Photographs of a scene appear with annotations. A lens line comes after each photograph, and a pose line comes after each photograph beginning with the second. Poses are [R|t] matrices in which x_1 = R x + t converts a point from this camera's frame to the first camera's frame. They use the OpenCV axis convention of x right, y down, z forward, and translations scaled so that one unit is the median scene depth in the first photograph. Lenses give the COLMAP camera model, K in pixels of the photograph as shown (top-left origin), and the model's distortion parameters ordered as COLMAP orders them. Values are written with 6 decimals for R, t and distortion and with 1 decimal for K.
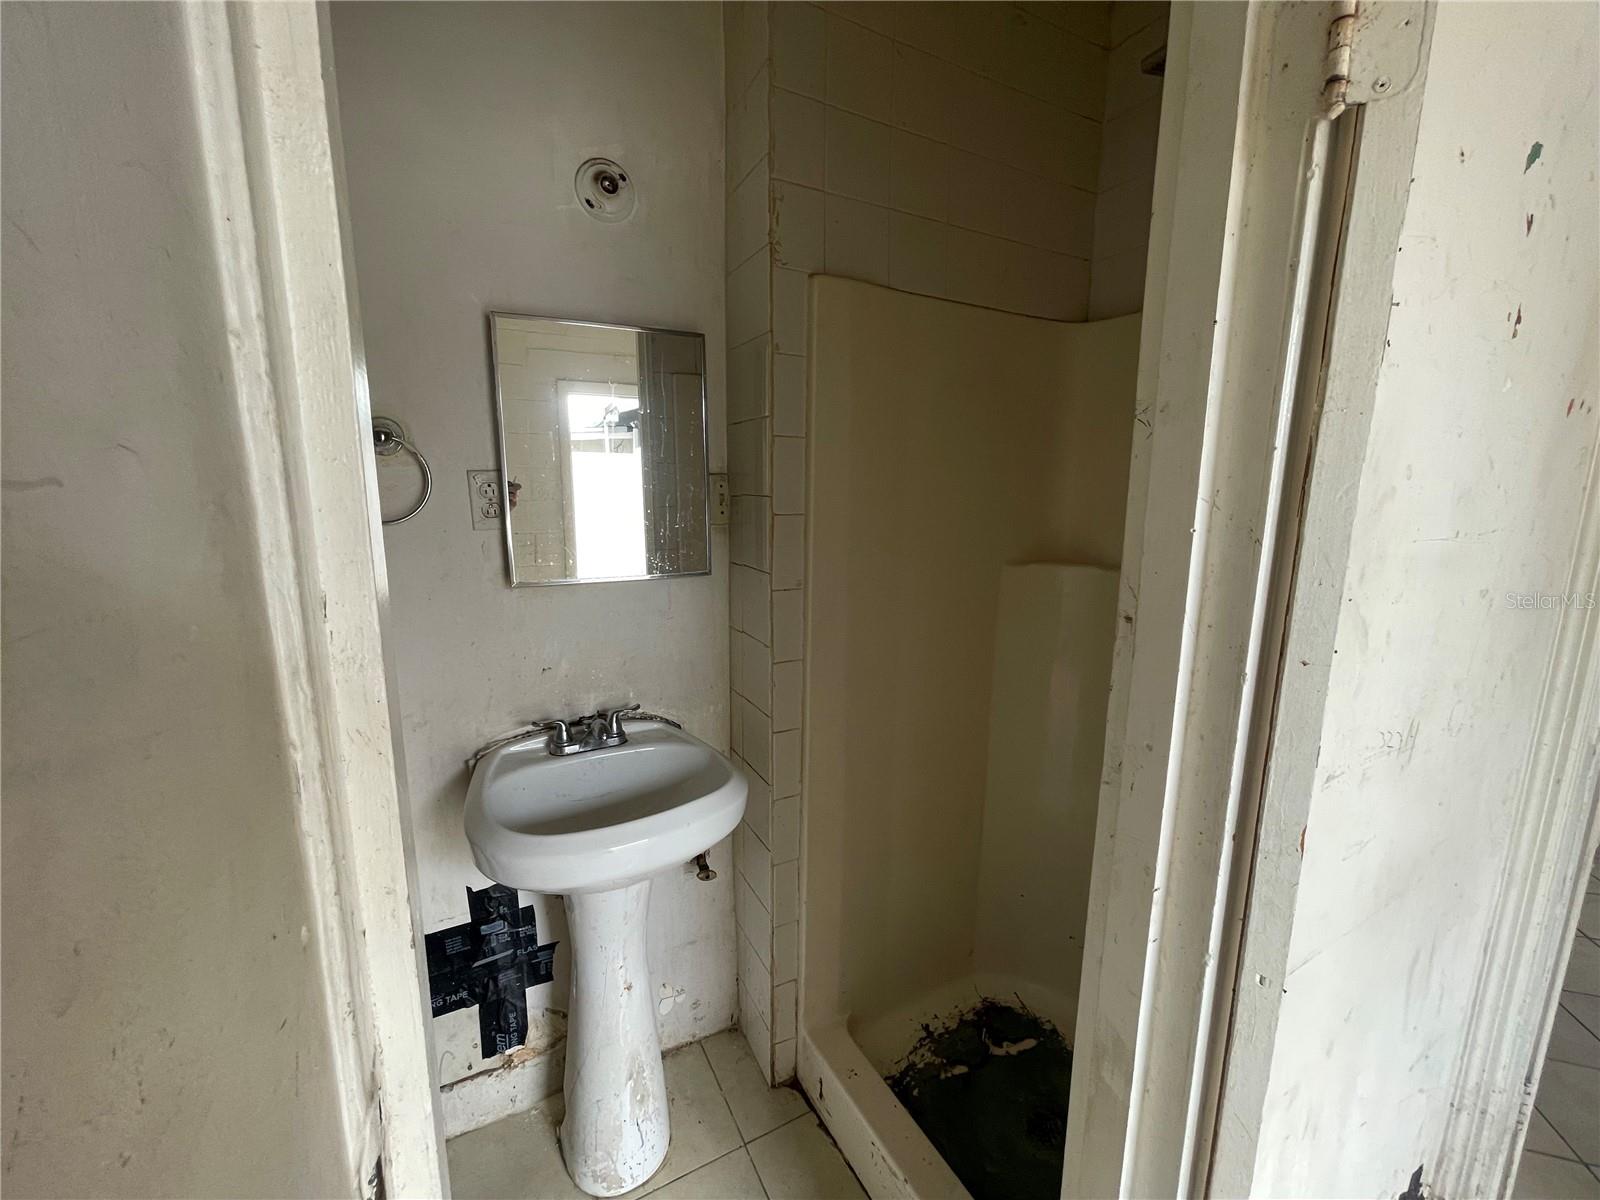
lens RADIAL K [[646.8, 0, 802.3], [0, 646.8, 595.8], [0, 0, 1]] dist [-0.003237, -0.000108]
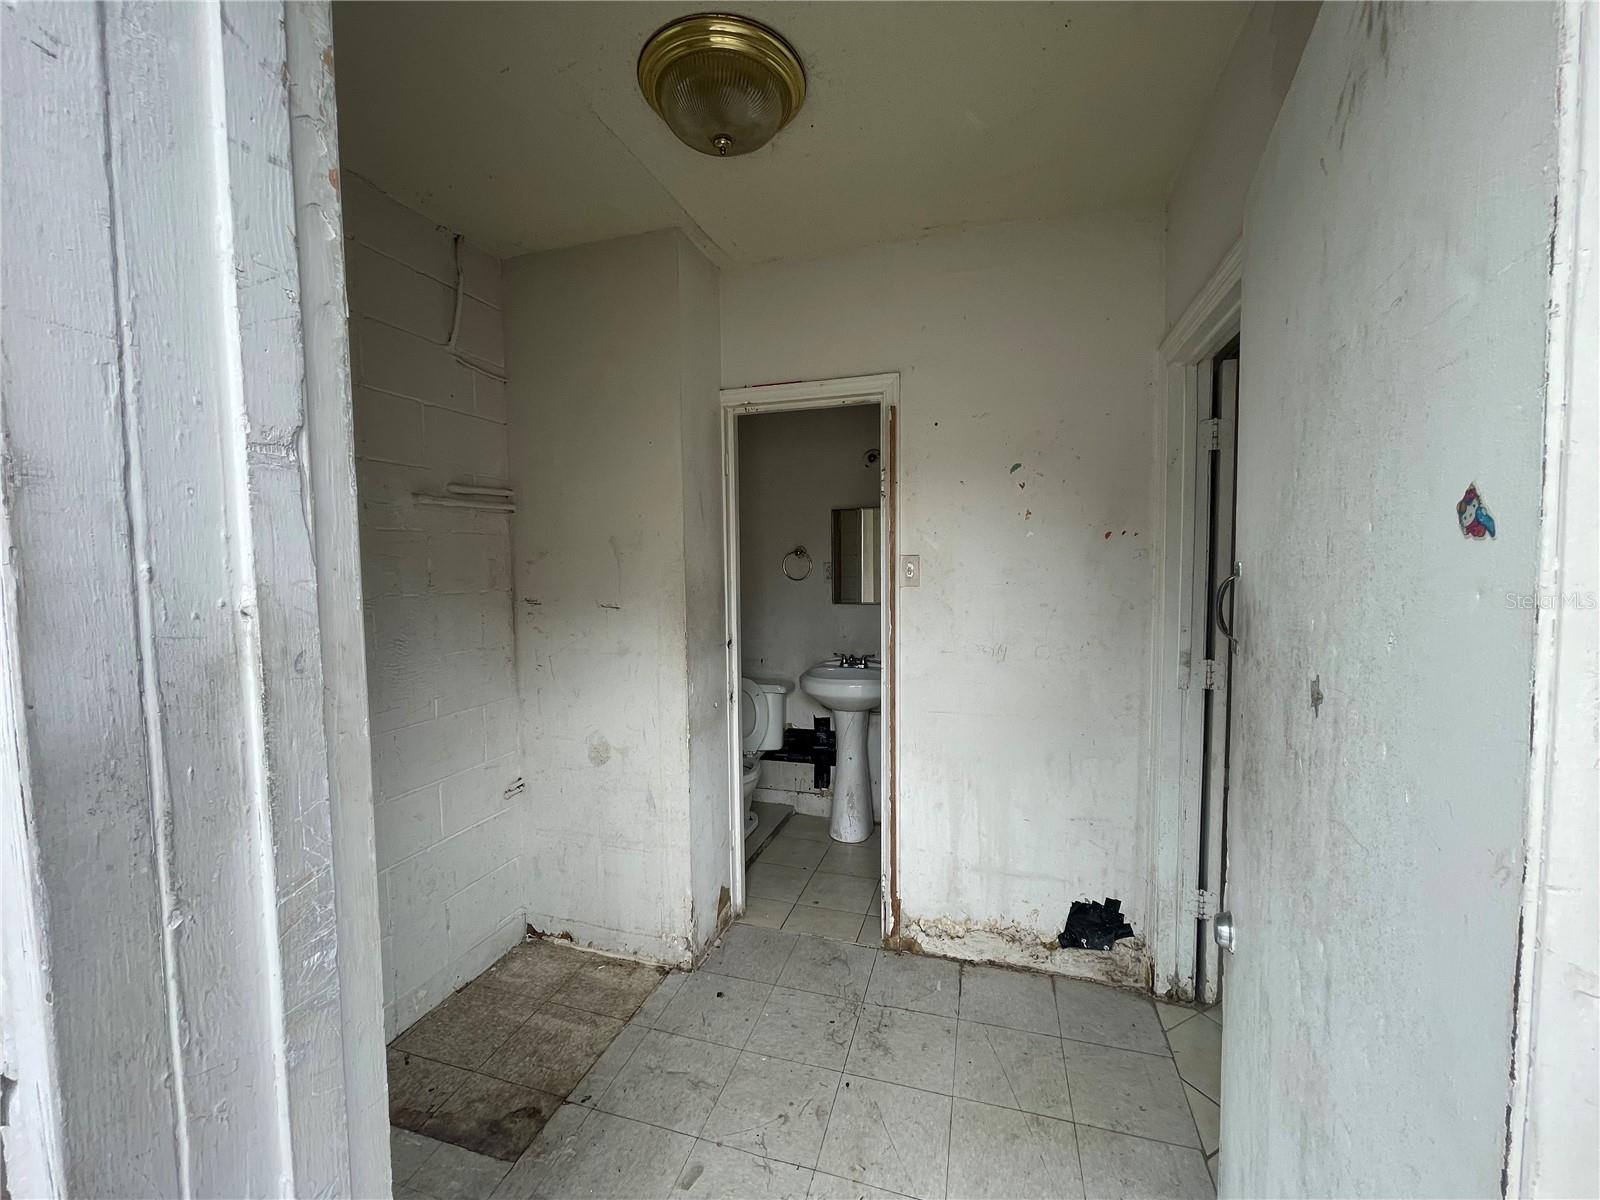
lens RADIAL K [[646.8, 0, 800.4], [0, 646.8, 599.3], [0, 0, 1]] dist [-0.003237, -0.000108]
pose [[0.703216, 0.030687, -0.710313, 1.312396], [-0.109702, 0.991787, -0.065759, 0.155173], [0.702462, 0.124166, 0.700807, -0.964399]]
